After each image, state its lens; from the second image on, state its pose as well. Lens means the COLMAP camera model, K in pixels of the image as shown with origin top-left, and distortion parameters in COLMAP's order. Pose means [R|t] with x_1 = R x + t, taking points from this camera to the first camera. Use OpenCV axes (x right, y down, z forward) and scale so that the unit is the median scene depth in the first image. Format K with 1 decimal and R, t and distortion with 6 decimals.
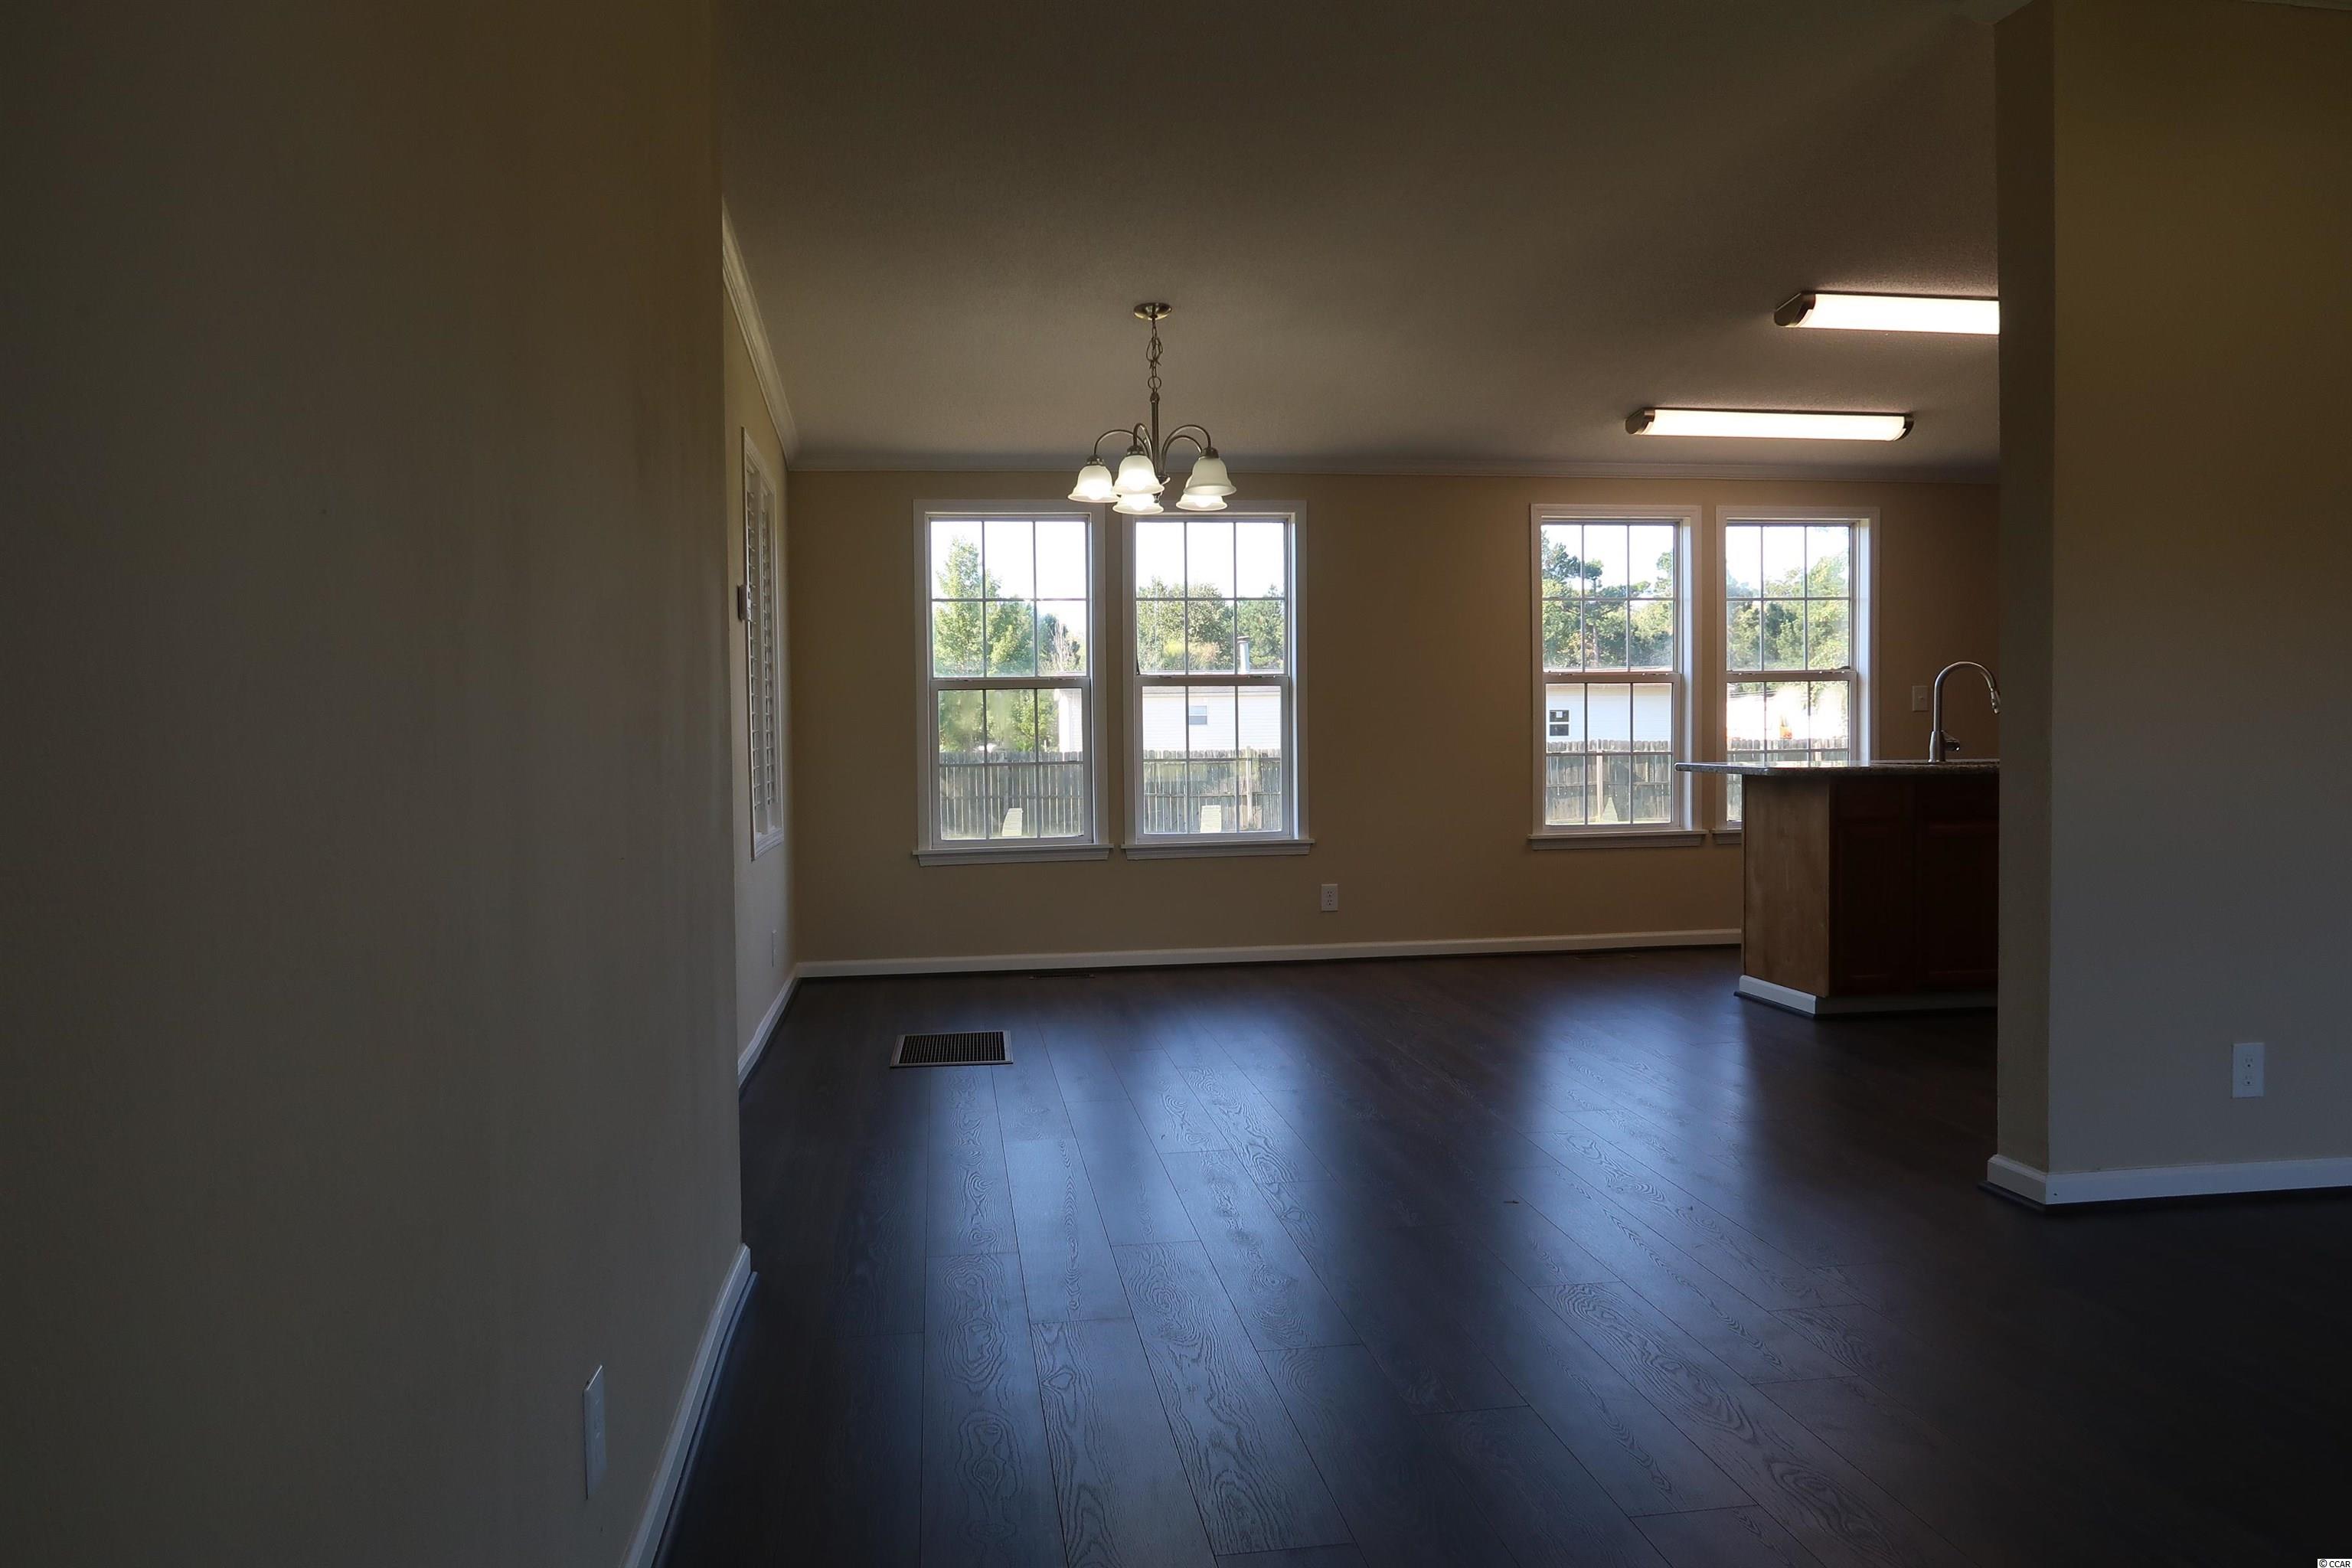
lens RADIAL K [[1614.4, 0, 1176.0], [0, 1614.4, 784.0], [0, 0, 1]] dist [-0.025099, 0.002905]
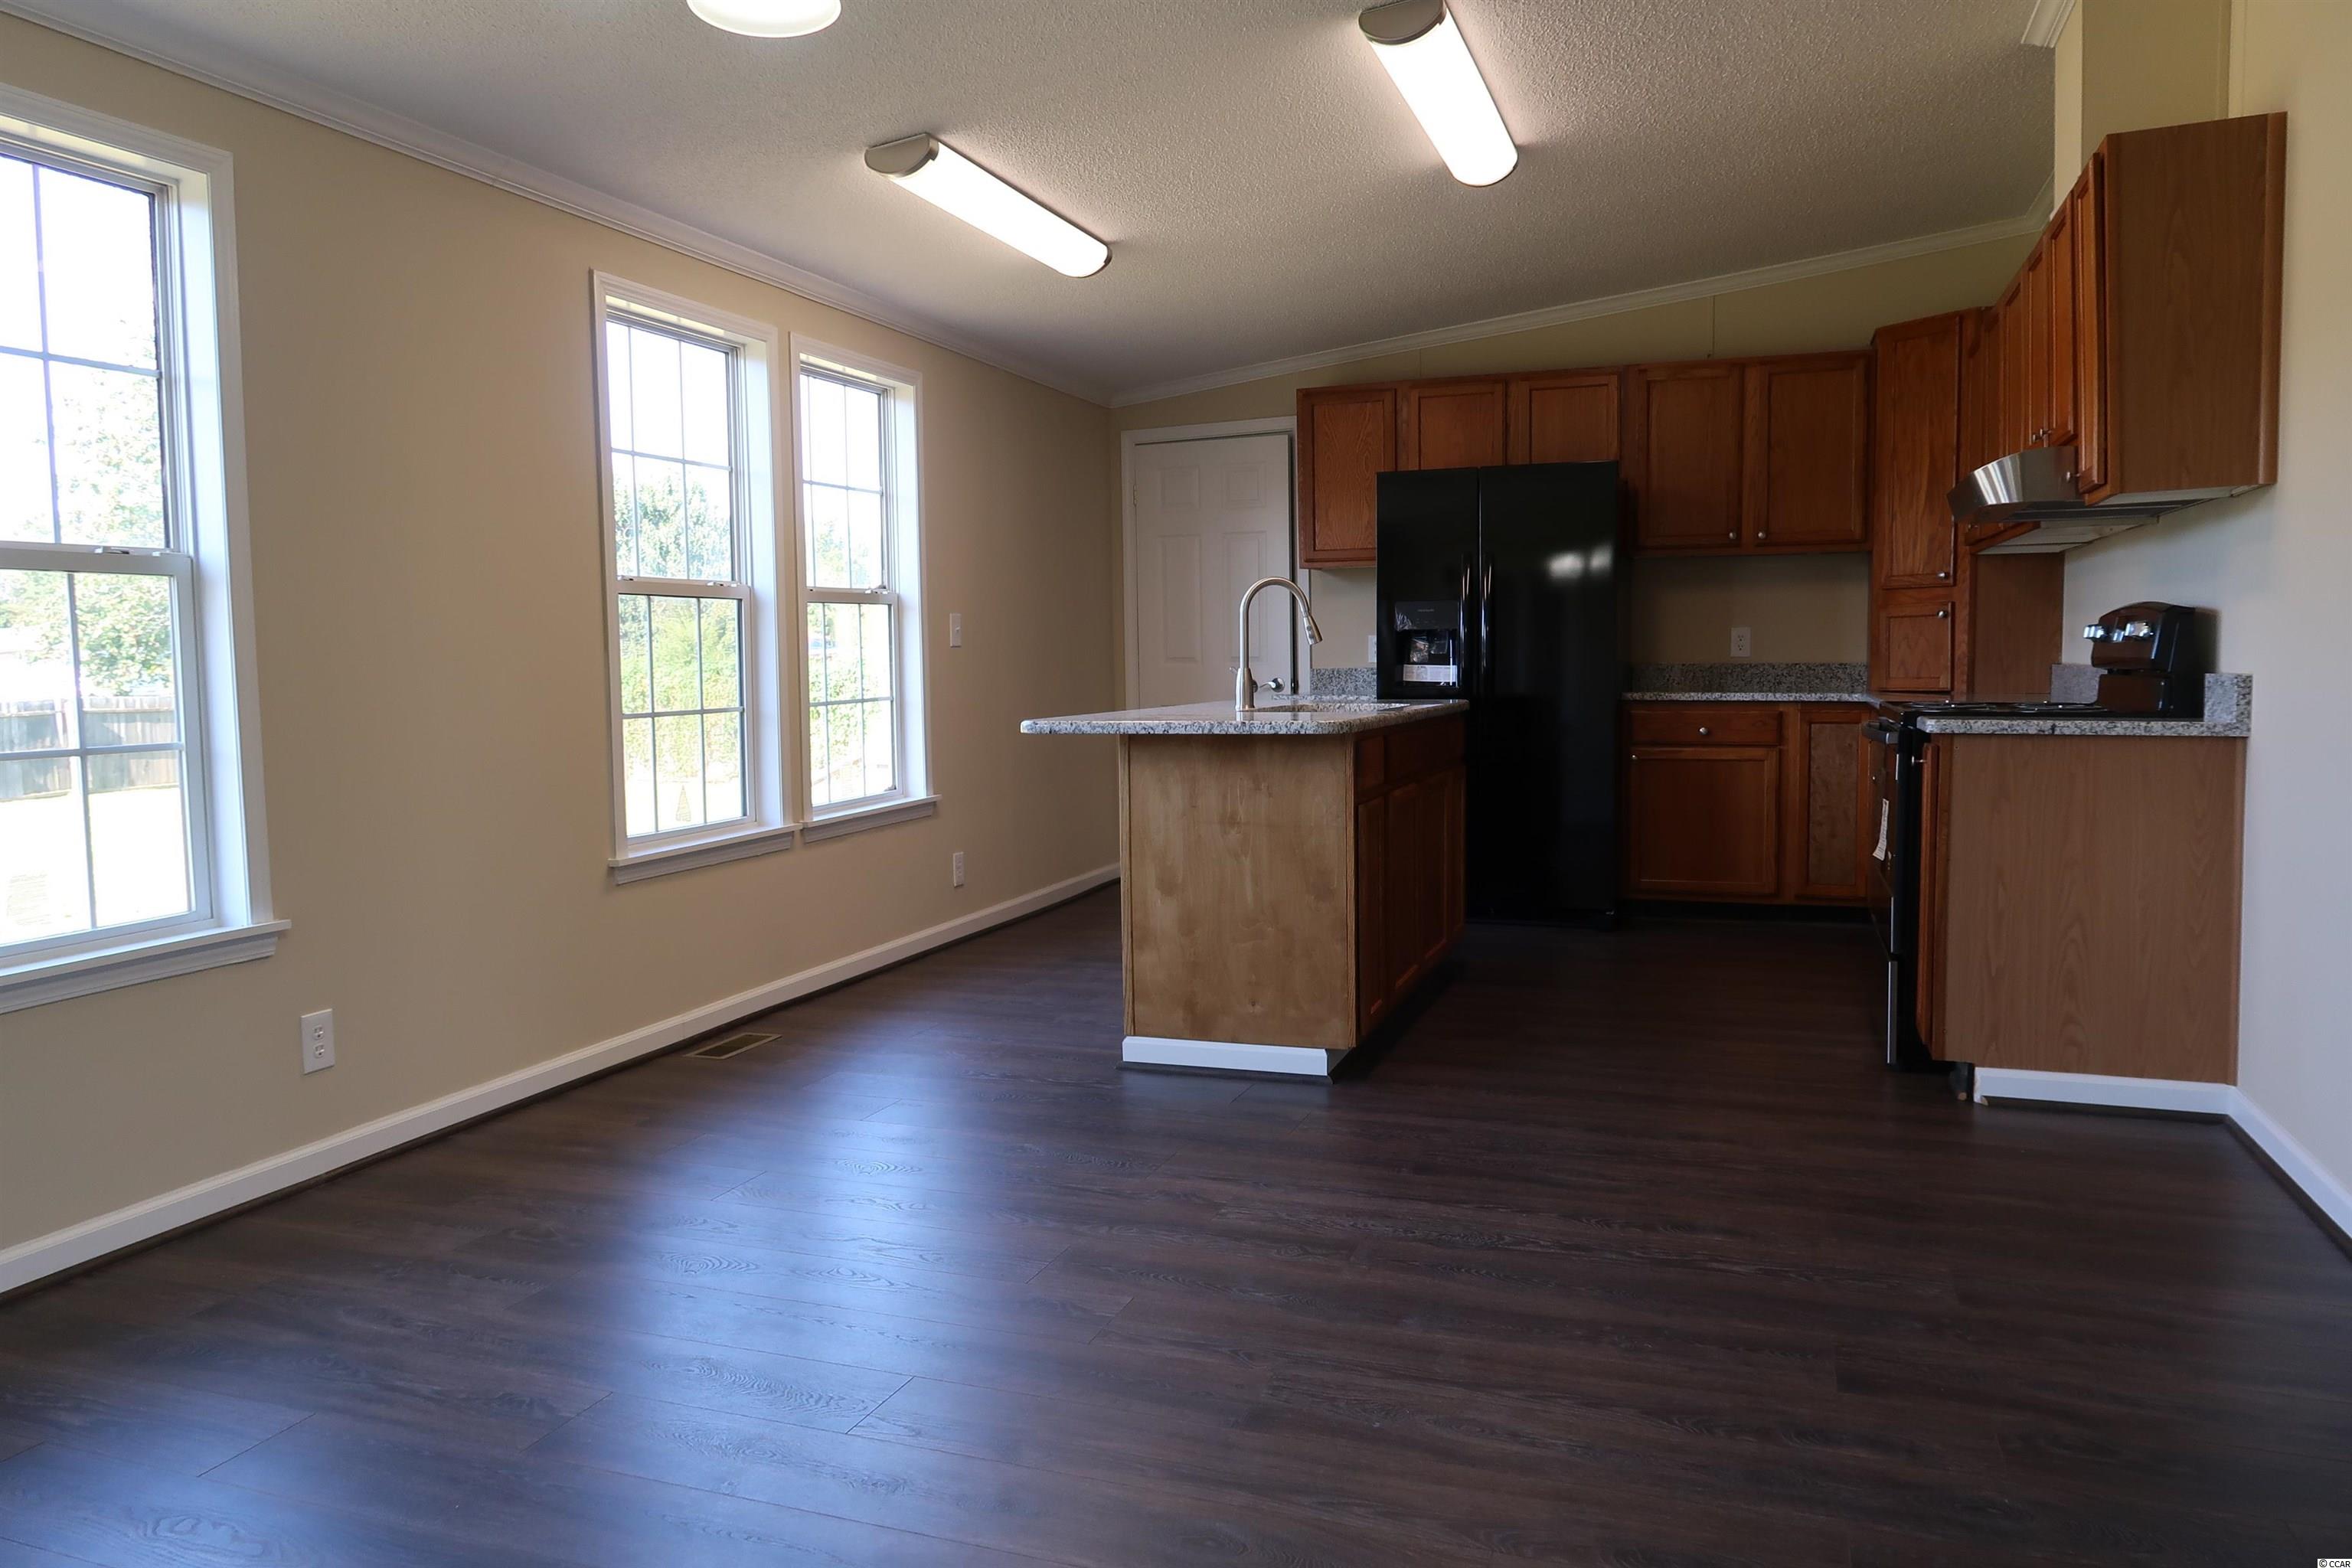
lens RADIAL K [[1614.4, 0, 1176.0], [0, 1614.4, 784.0], [0, 0, 1]] dist [-0.025099, 0.002905]
pose [[0.476571, -0.067068, 0.876574, -0.182203], [0.041246, 0.997694, 0.053911, -0.017381], [-0.878168, 0.010462, 0.478238, 0.554623]]
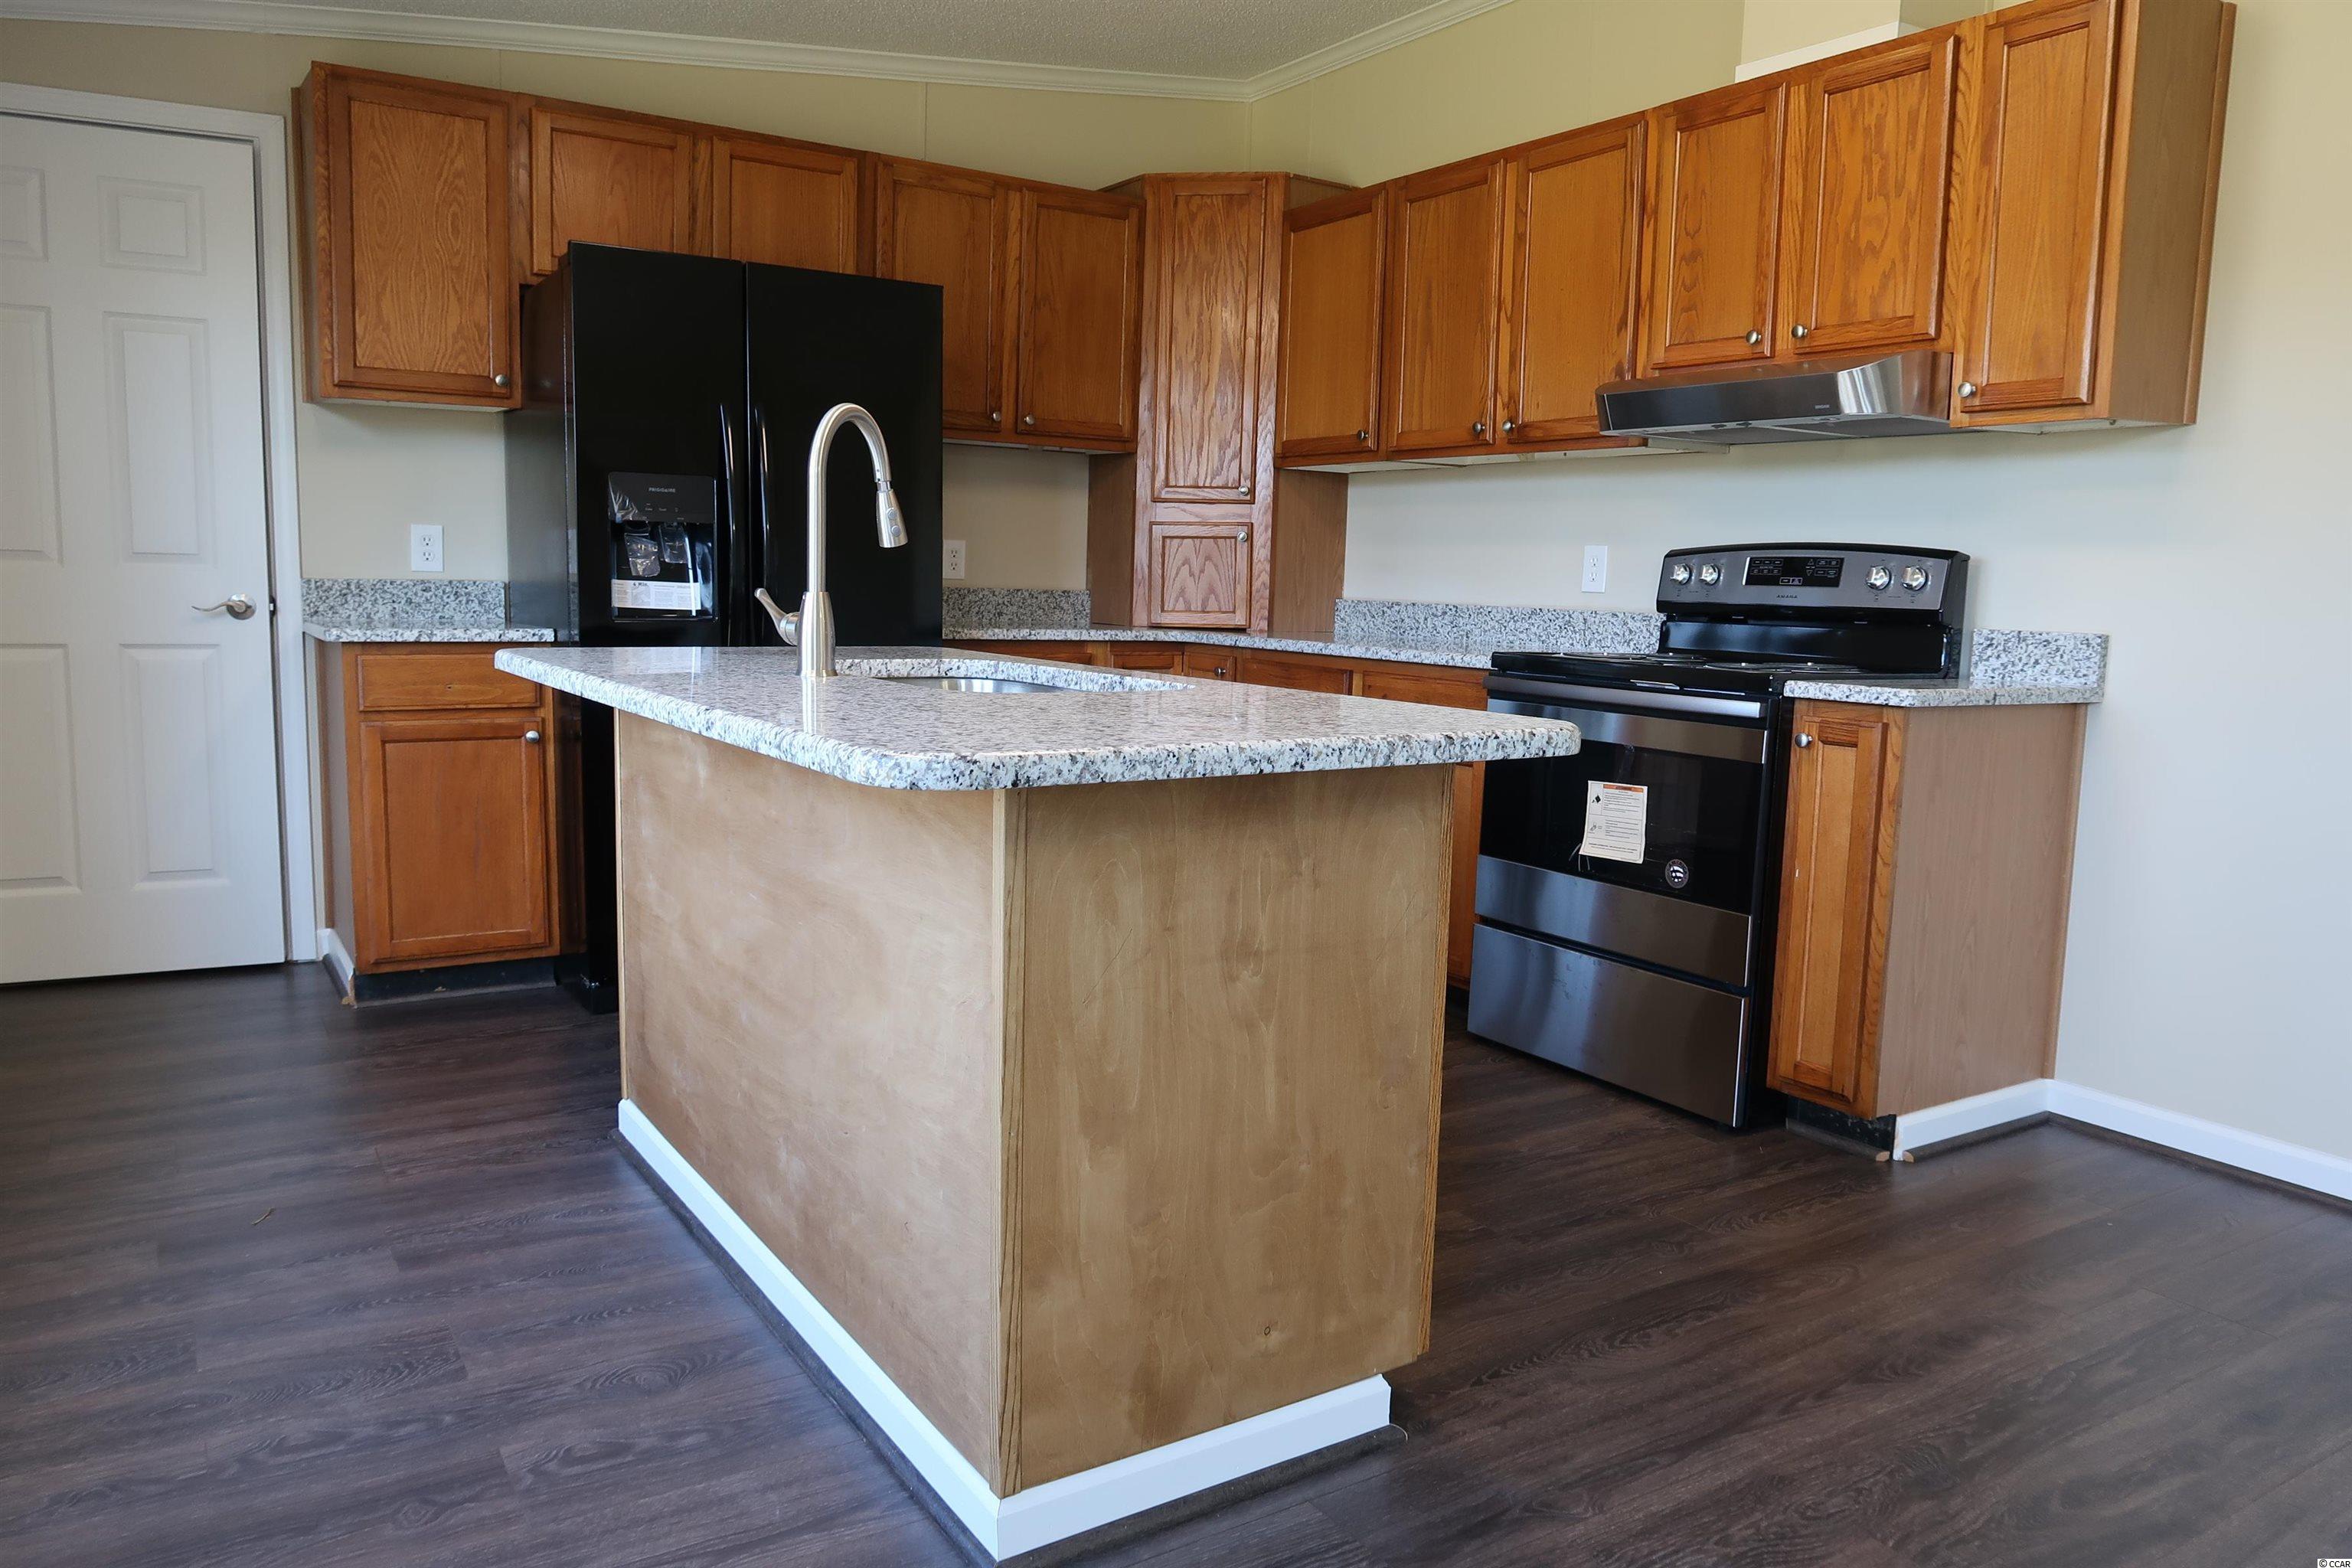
lens RADIAL K [[1614.4, 0, 1176.0], [0, 1614.4, 784.0], [0, 0, 1]] dist [-0.025099, 0.002905]
pose [[-0.408901, -0.119349, 0.904741, 0.089723], [0.011195, 0.990681, 0.135745, -0.032311], [-0.912510, 0.065635, -0.403754, 0.901585]]
